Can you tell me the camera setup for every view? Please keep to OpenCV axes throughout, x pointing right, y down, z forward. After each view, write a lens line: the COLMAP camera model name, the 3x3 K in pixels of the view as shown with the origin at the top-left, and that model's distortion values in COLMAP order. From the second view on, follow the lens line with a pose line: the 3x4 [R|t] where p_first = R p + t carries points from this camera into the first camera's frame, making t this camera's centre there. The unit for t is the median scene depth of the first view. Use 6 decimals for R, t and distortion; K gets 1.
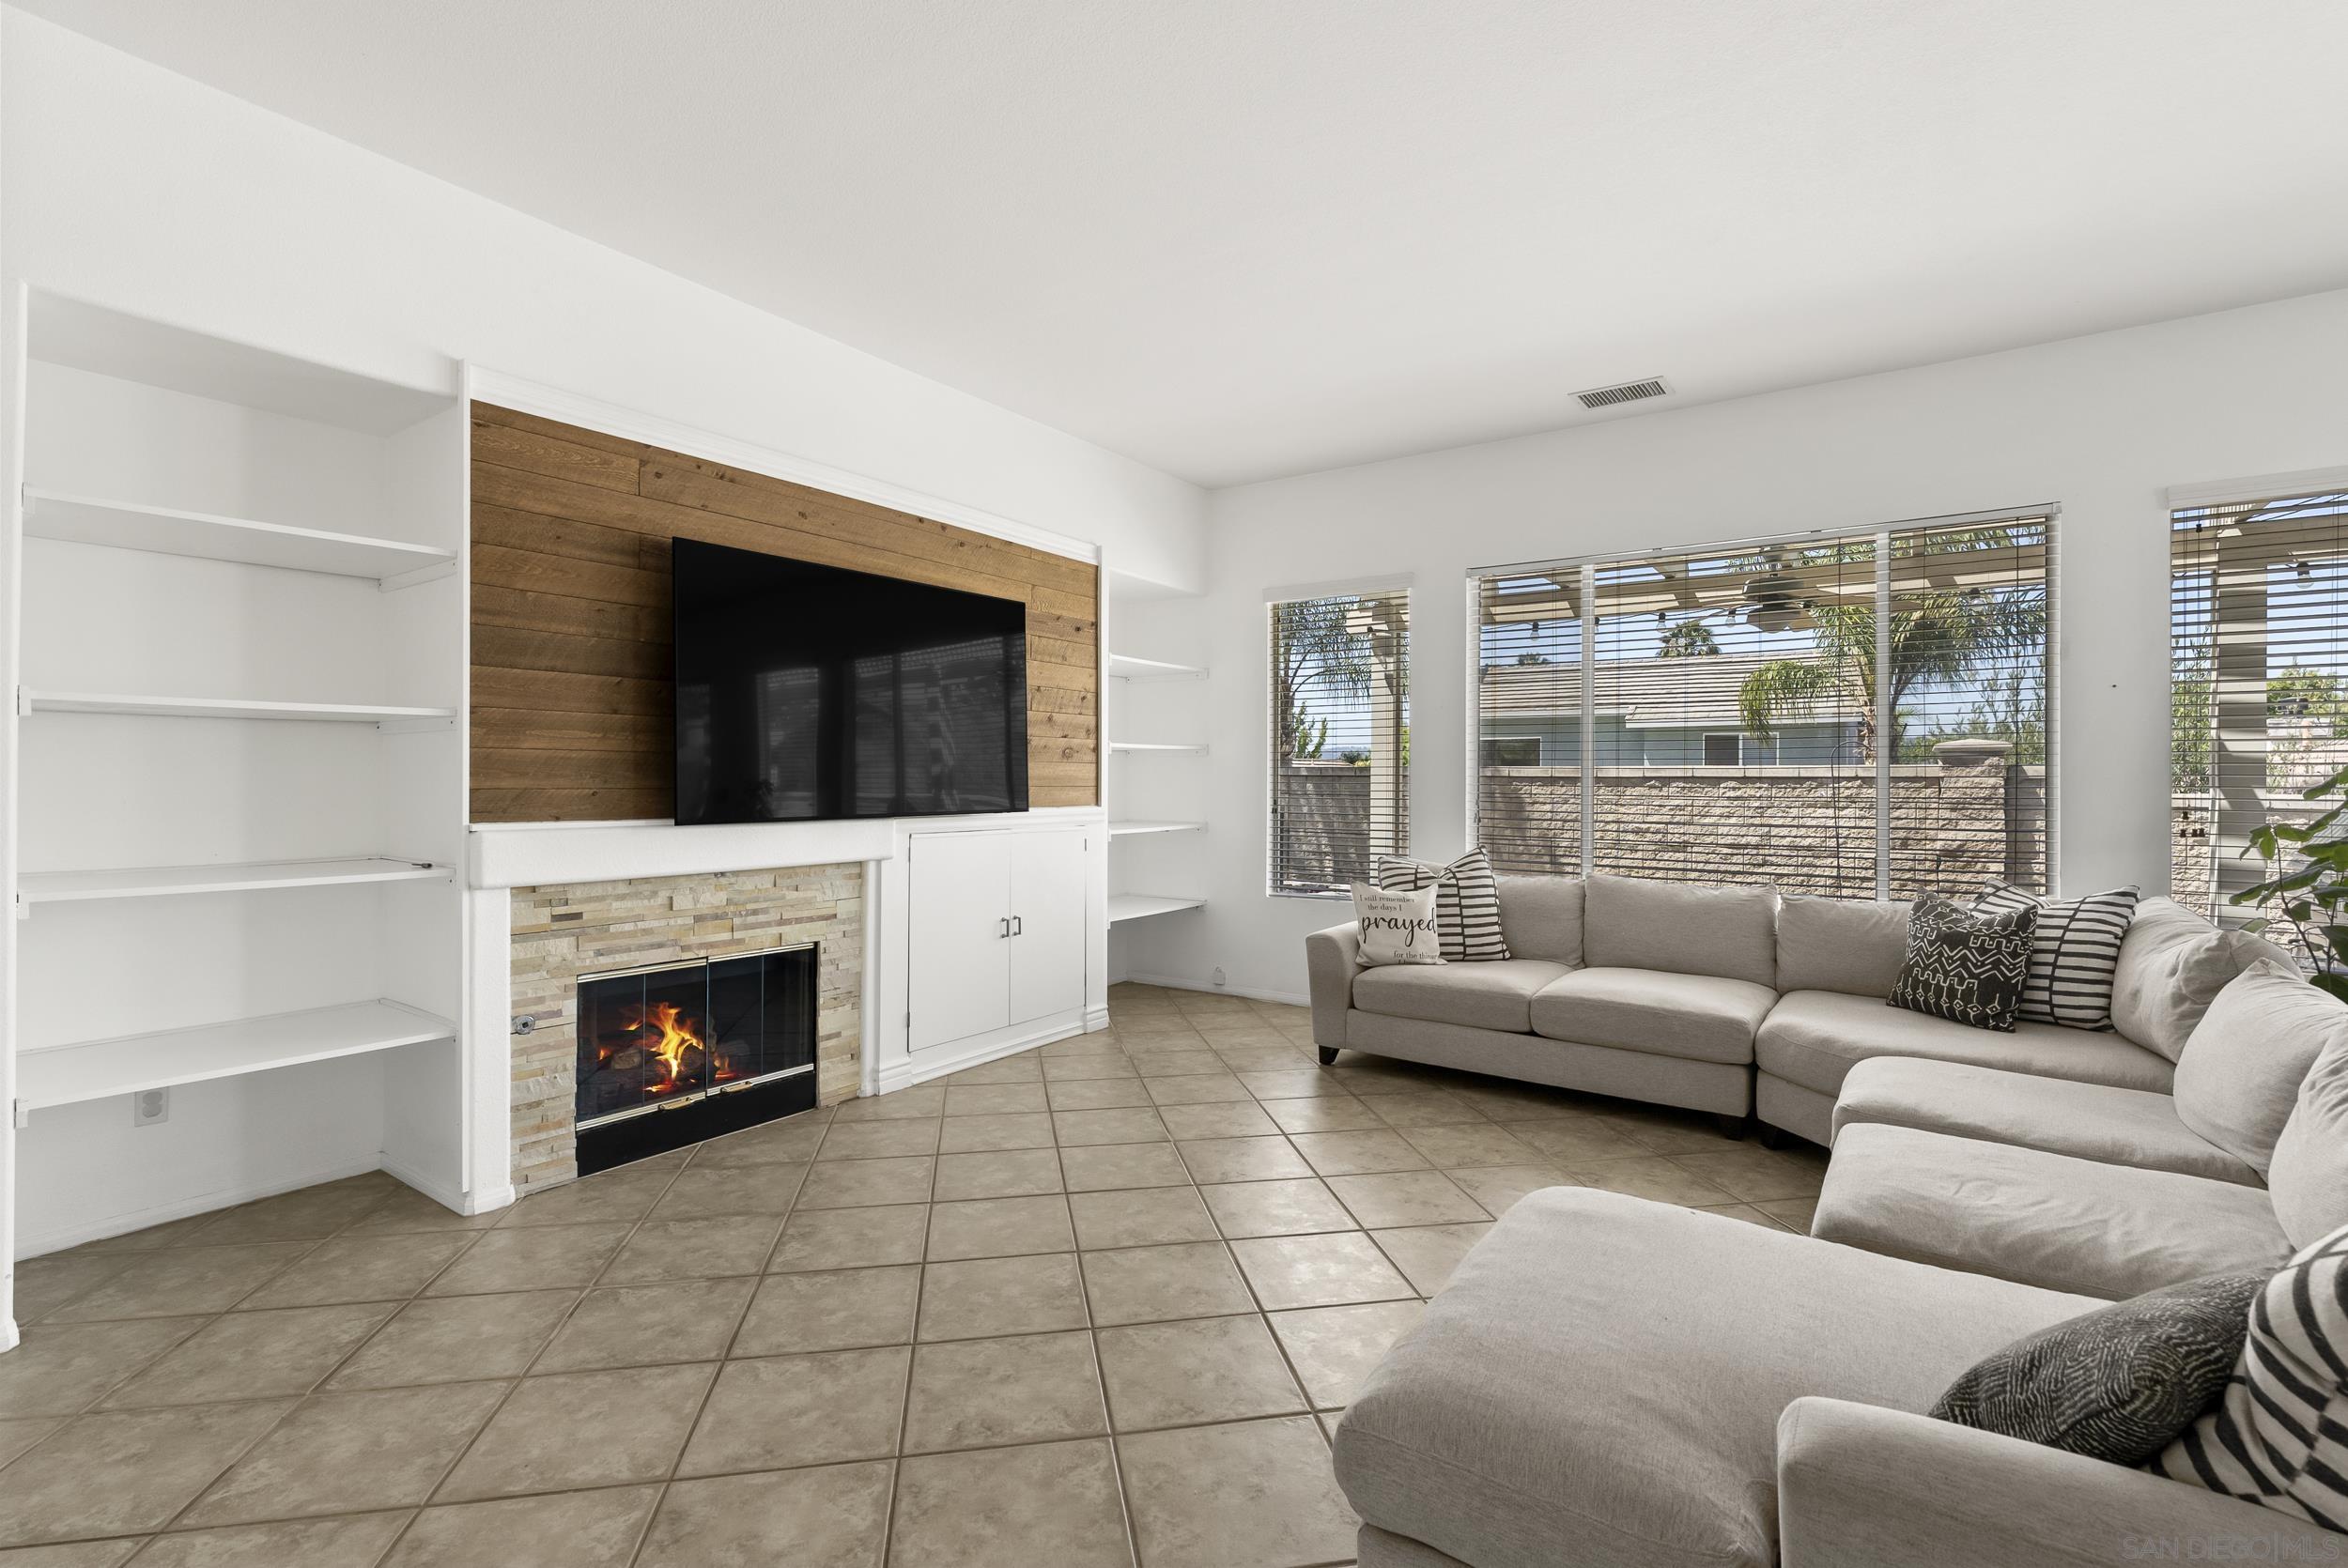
lens RADIAL K [[1050.6, 0, 1174.0], [0, 1050.6, 784.0], [0, 0, 1]] dist [-0.000983, 0.000166]
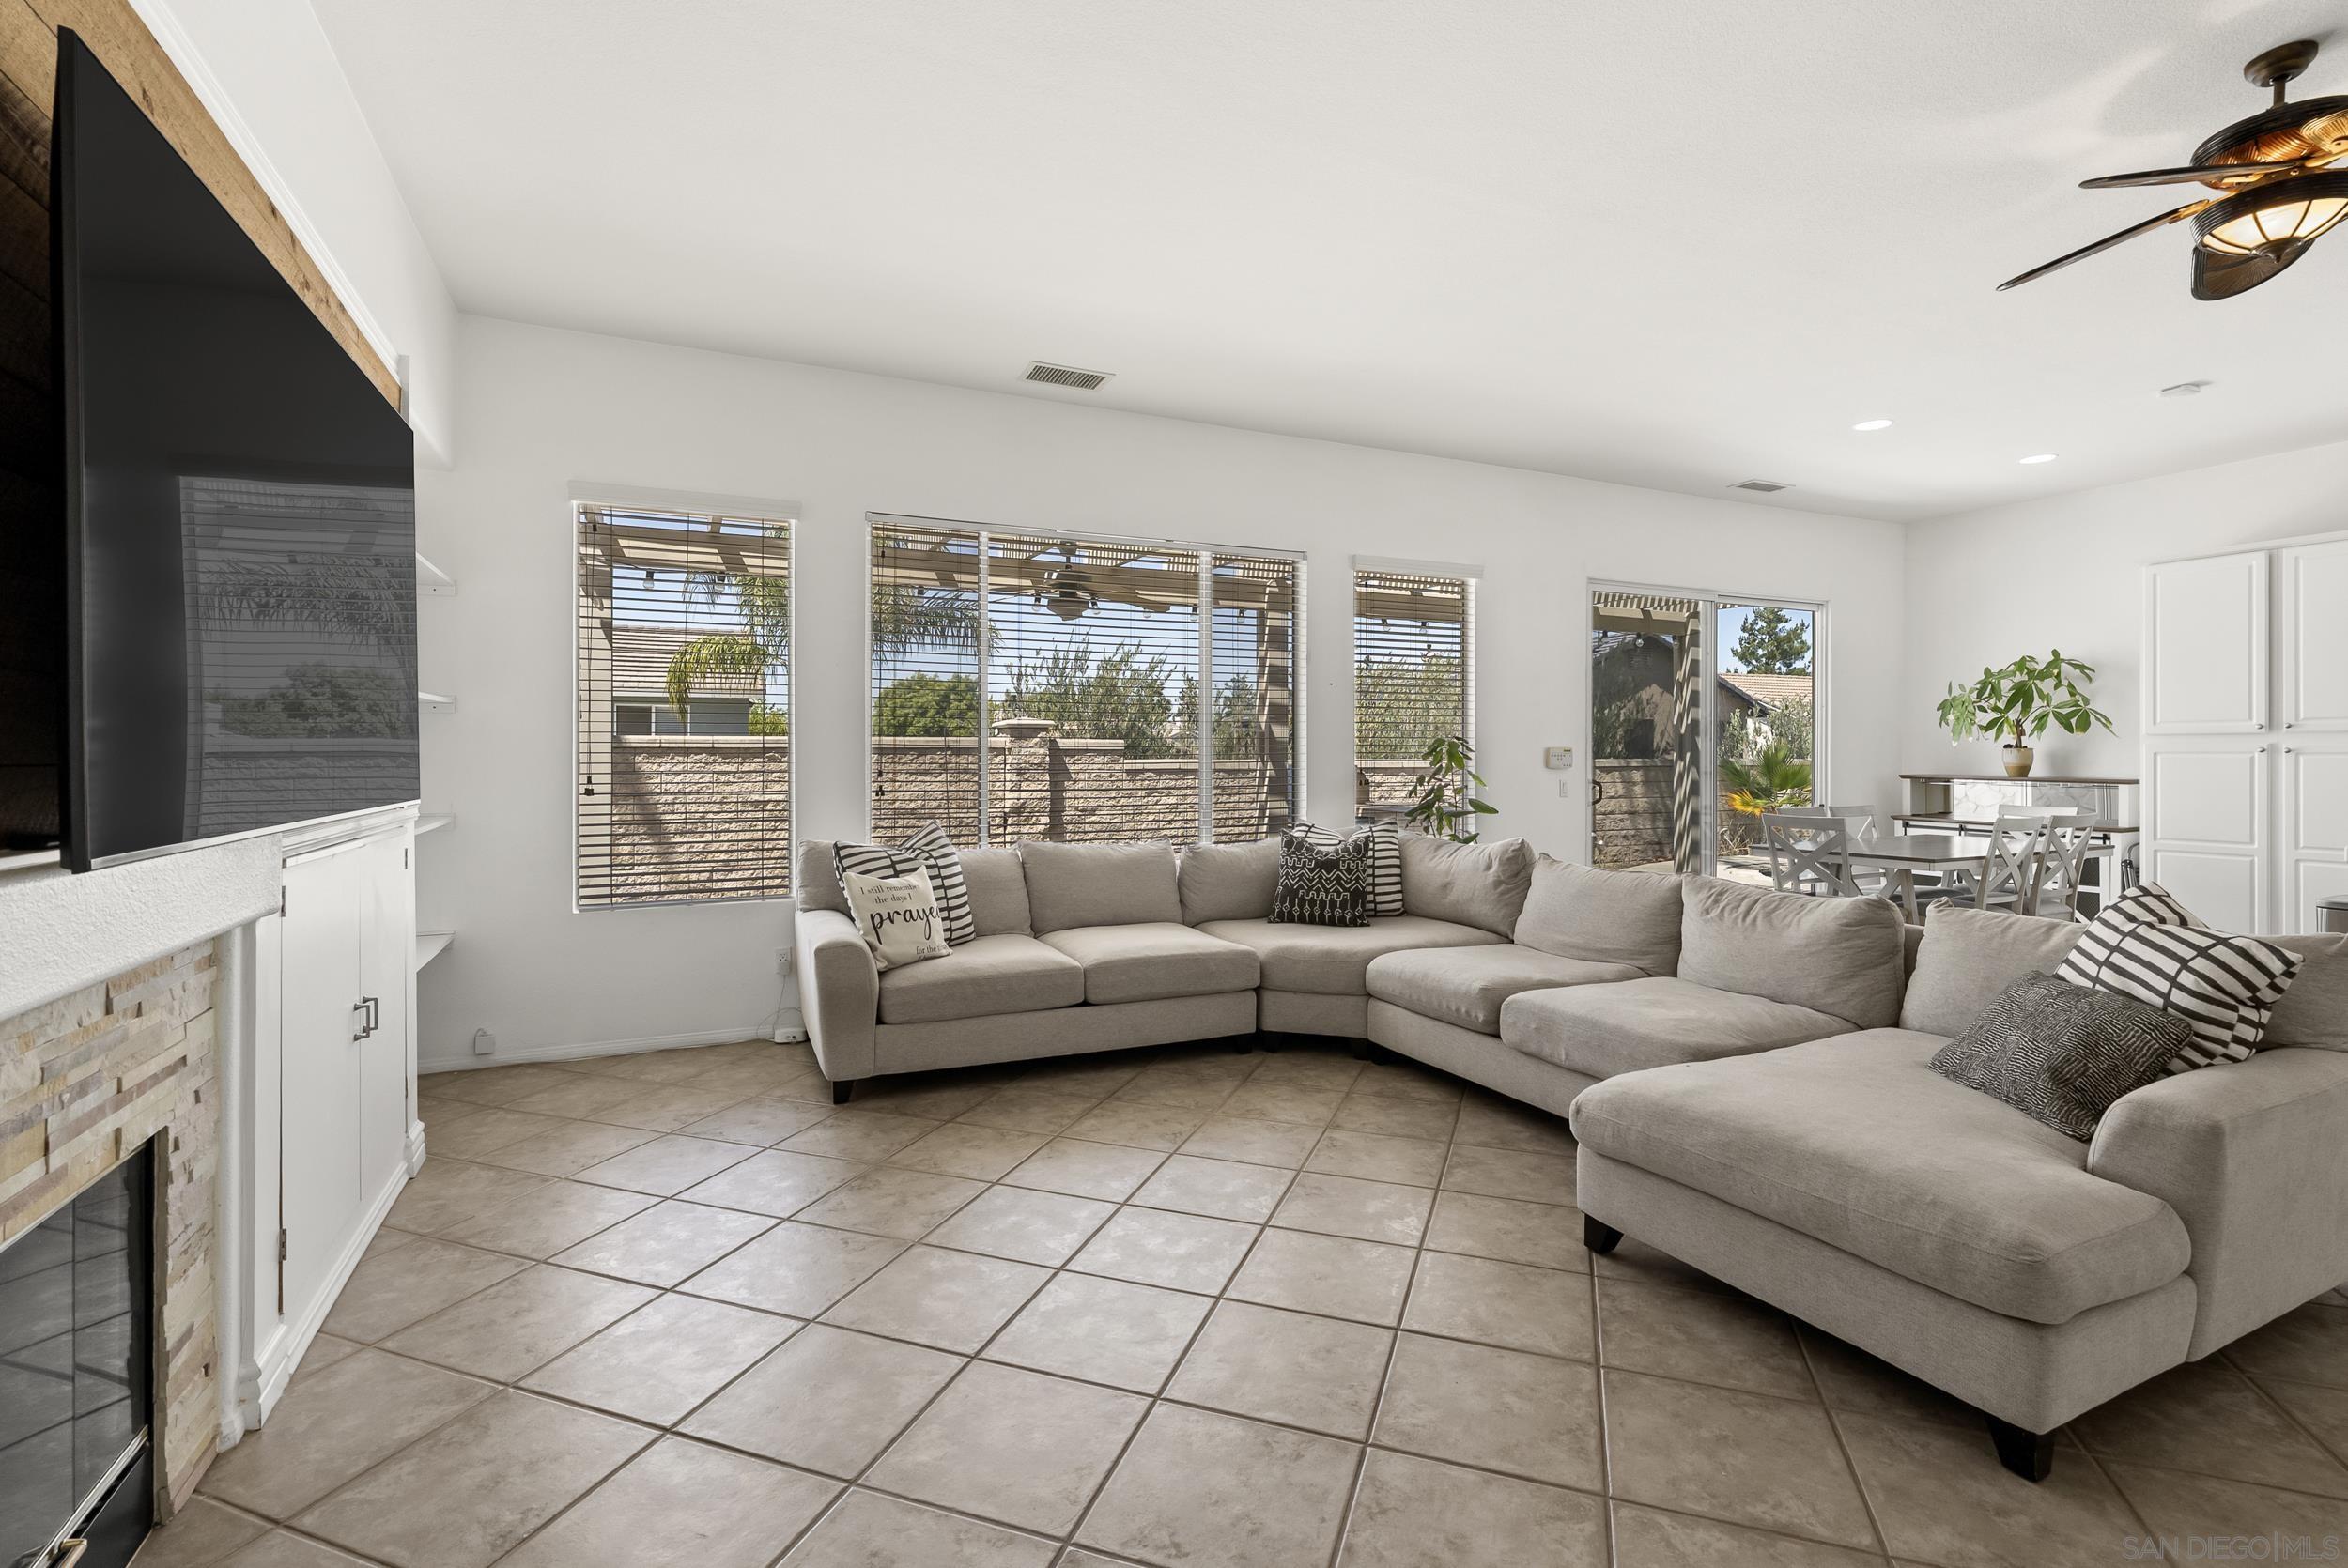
lens RADIAL K [[1069.1, 0, 1168.2], [0, 1069.1, 754.2], [0, 0, 1]] dist [-0.002901, 0.001086]
pose [[0.506607, -0.003632, 0.862169, -0.439296], [0.005834, 0.999983, 0.000785, 0.001929], [-0.862157, 0.004632, 0.506620, 0.380225]]
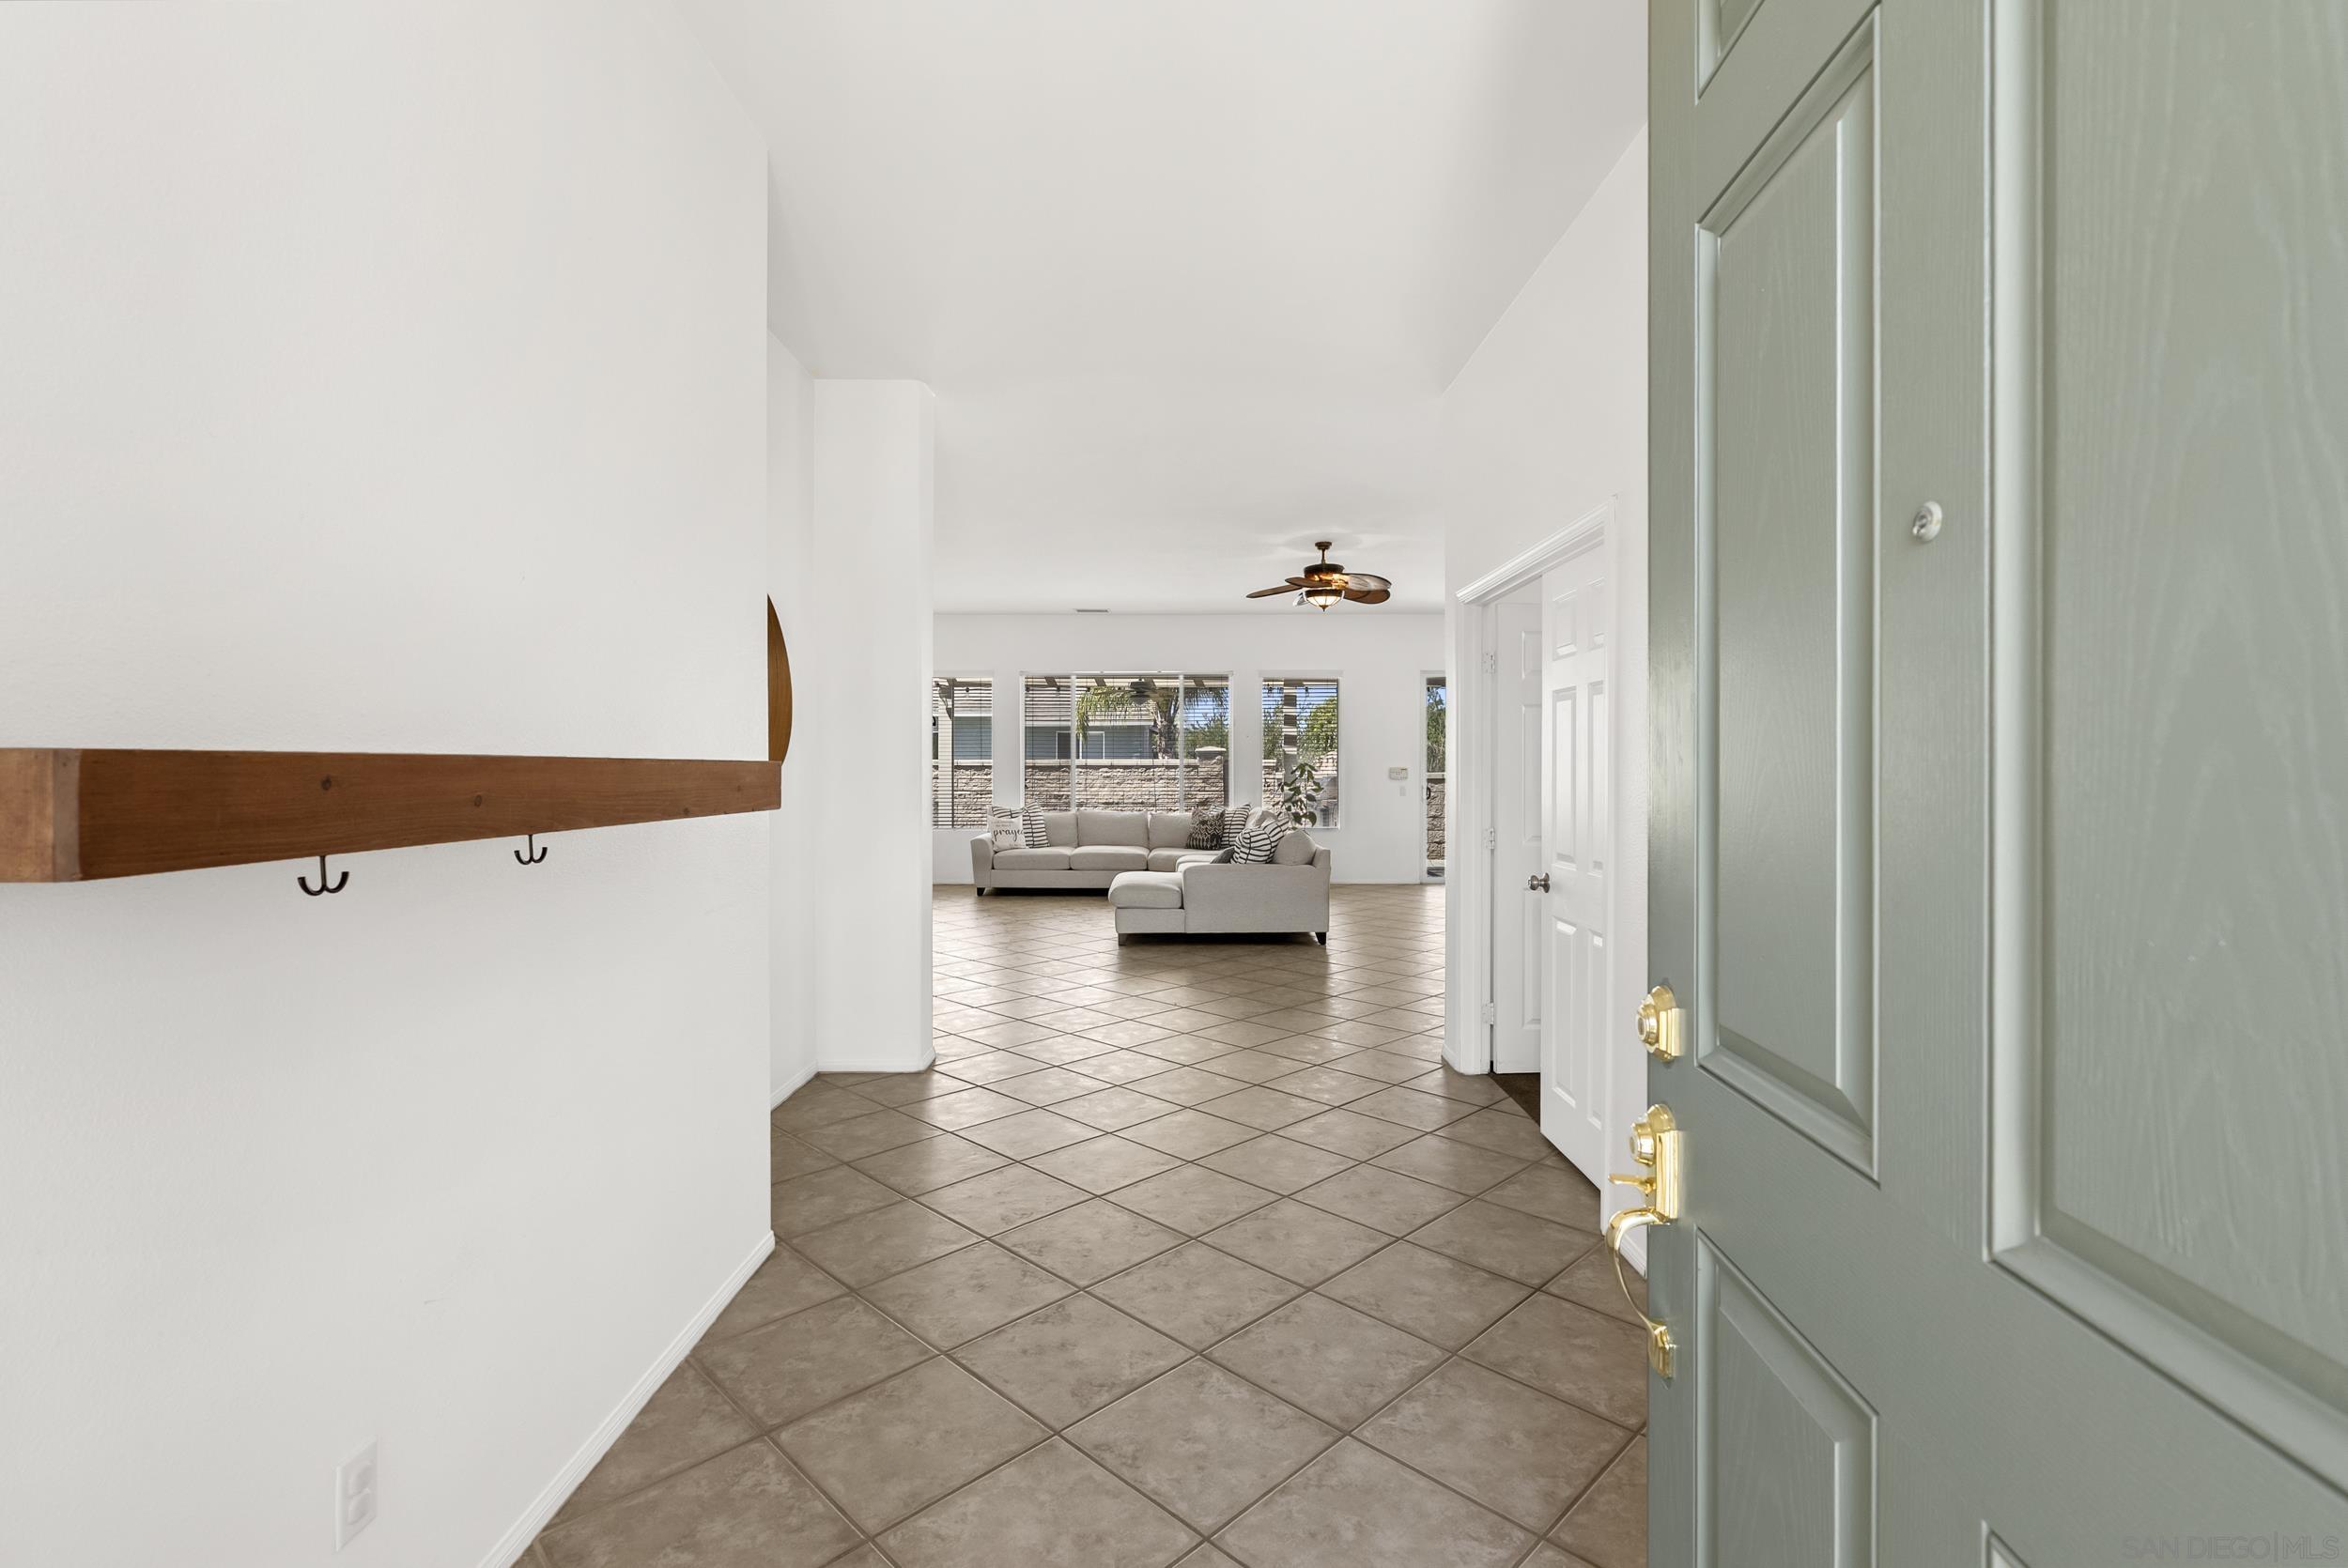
lens RADIAL K [[1067.2, 0, 1173.5], [0, 1067.2, 775.1], [0, 0, 1]] dist [-0.002450, 0.000225]
pose [[0.815940, -0.010177, 0.578047, -0.854215], [0.005960, 0.999940, 0.009192, -0.011713], [-0.578105, -0.004054, 0.815952, -1.128256]]
